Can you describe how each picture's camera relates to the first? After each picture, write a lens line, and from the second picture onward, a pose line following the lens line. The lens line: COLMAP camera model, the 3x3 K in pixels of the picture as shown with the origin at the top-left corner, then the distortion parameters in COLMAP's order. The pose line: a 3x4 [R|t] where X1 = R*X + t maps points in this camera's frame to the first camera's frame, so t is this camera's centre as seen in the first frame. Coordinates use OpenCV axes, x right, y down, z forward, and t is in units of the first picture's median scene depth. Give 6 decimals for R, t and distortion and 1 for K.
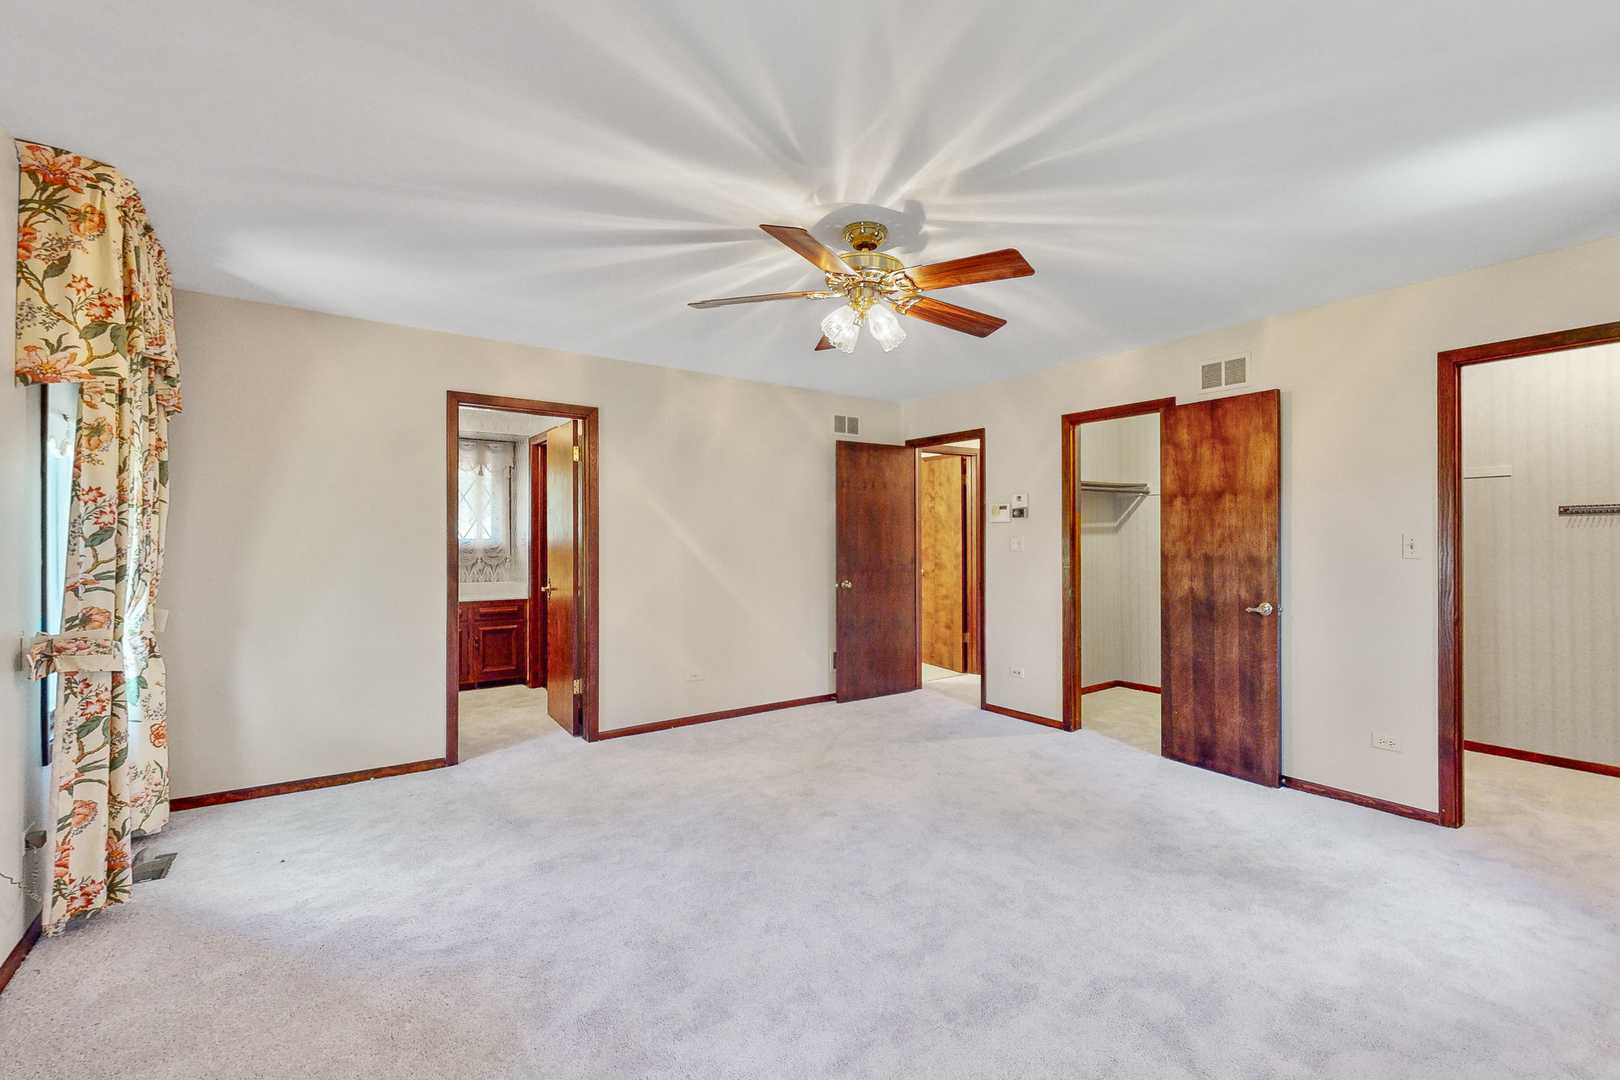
lens RADIAL K [[682.2, 0, 815.5], [0, 682.2, 532.4], [0, 0, 1]] dist [0.022666, 0.002903]
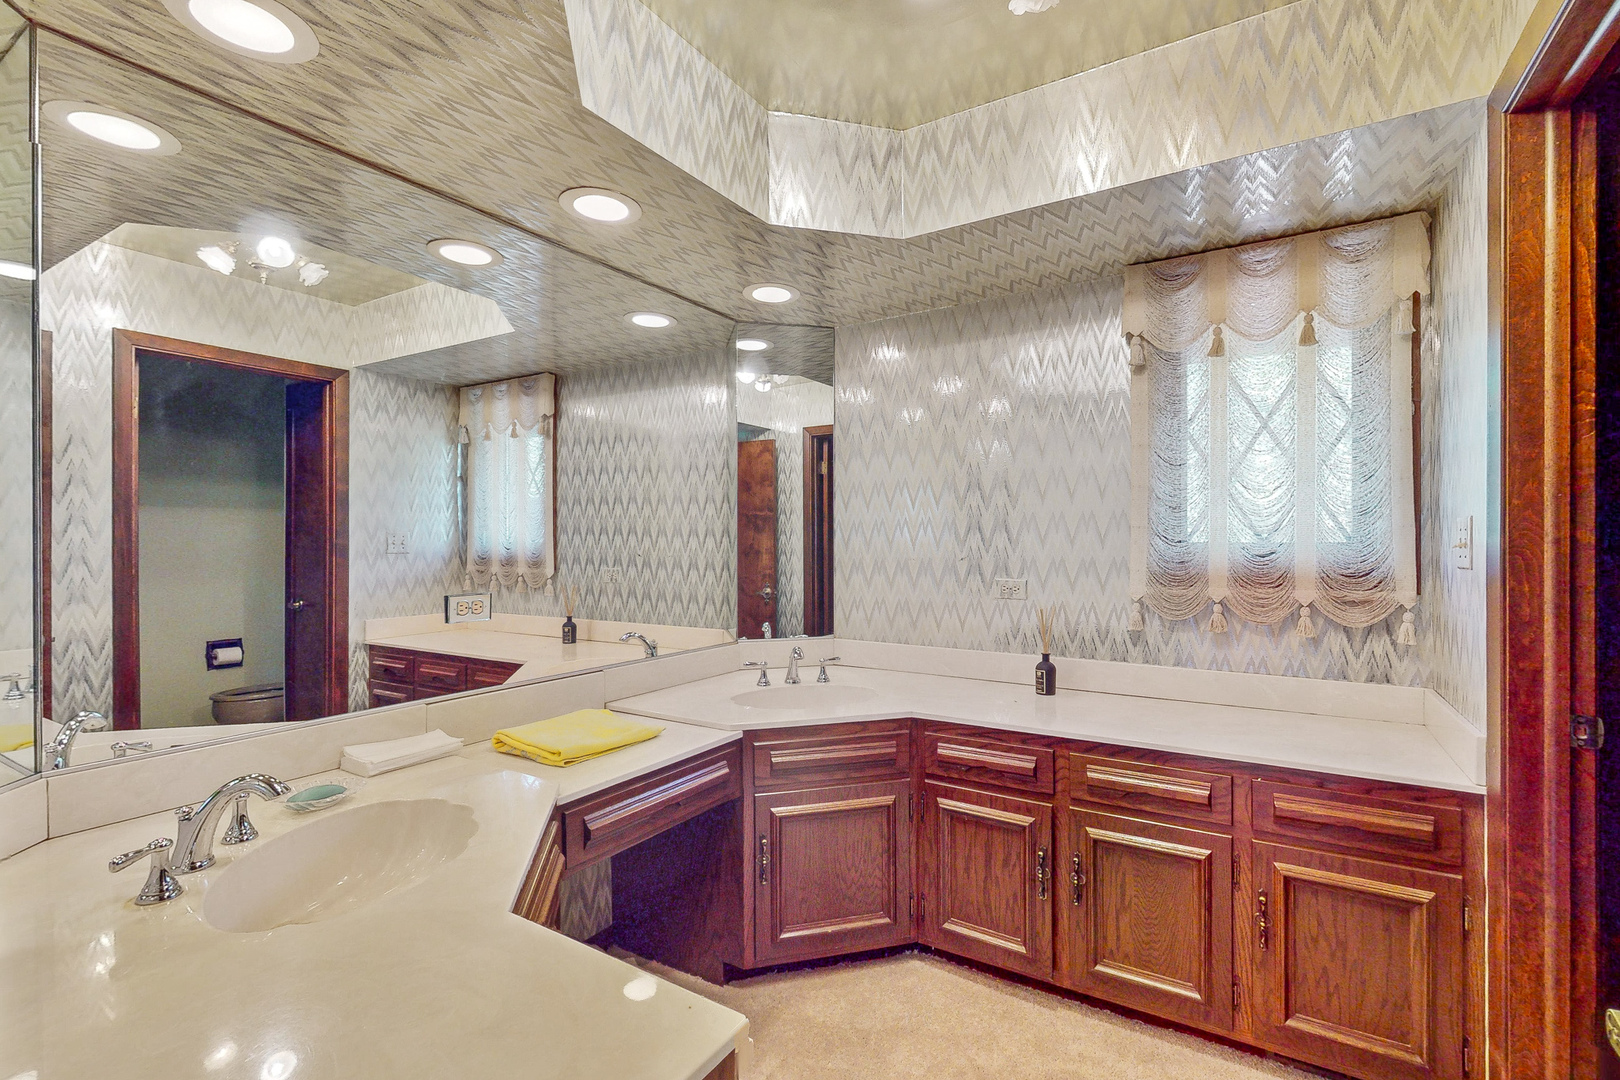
lens RADIAL K [[732.5, 0, 813.7], [0, 732.5, 535.6], [0, 0, 1]] dist [-0.009626, -0.000488]
pose [[0.378168, -0.003338, -0.925731, -0.272682], [0.009900, 0.999951, 0.000438, 0.003740], [0.925684, -0.009331, 0.378182, 0.685291]]
